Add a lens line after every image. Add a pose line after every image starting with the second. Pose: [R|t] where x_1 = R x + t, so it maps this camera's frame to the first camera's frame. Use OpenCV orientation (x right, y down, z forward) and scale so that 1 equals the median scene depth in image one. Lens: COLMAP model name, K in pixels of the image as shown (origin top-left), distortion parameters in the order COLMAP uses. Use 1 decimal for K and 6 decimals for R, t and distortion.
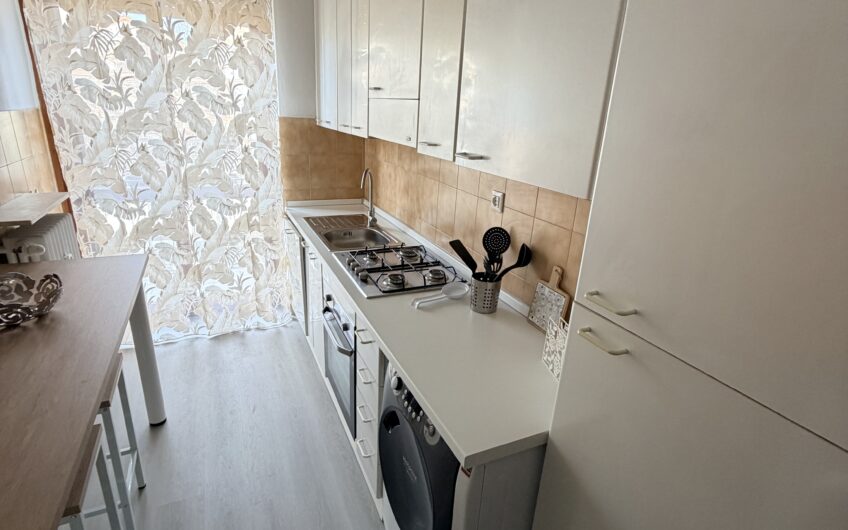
lens RADIAL K [[447.2, 0, 423.1], [0, 447.2, 262.9], [0, 0, 1]] dist [0.002039, -0.001629]
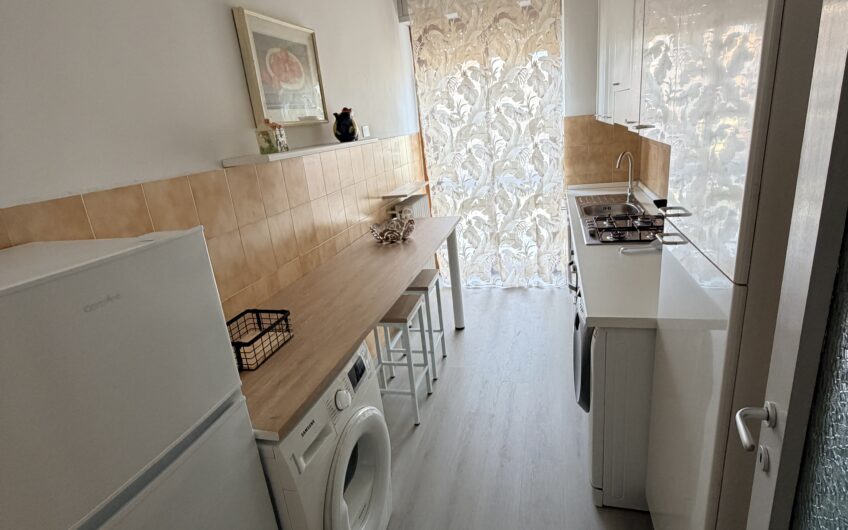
lens RADIAL K [[447.2, 0, 424.3], [0, 447.2, 264.6], [0, 0, 1]] dist [0.002039, -0.001629]
pose [[0.758495, 0.076260, -0.647202, 0.242305], [-0.078088, 0.996610, 0.025915, 0.090581], [0.646984, 0.030883, 0.761878, -0.211633]]
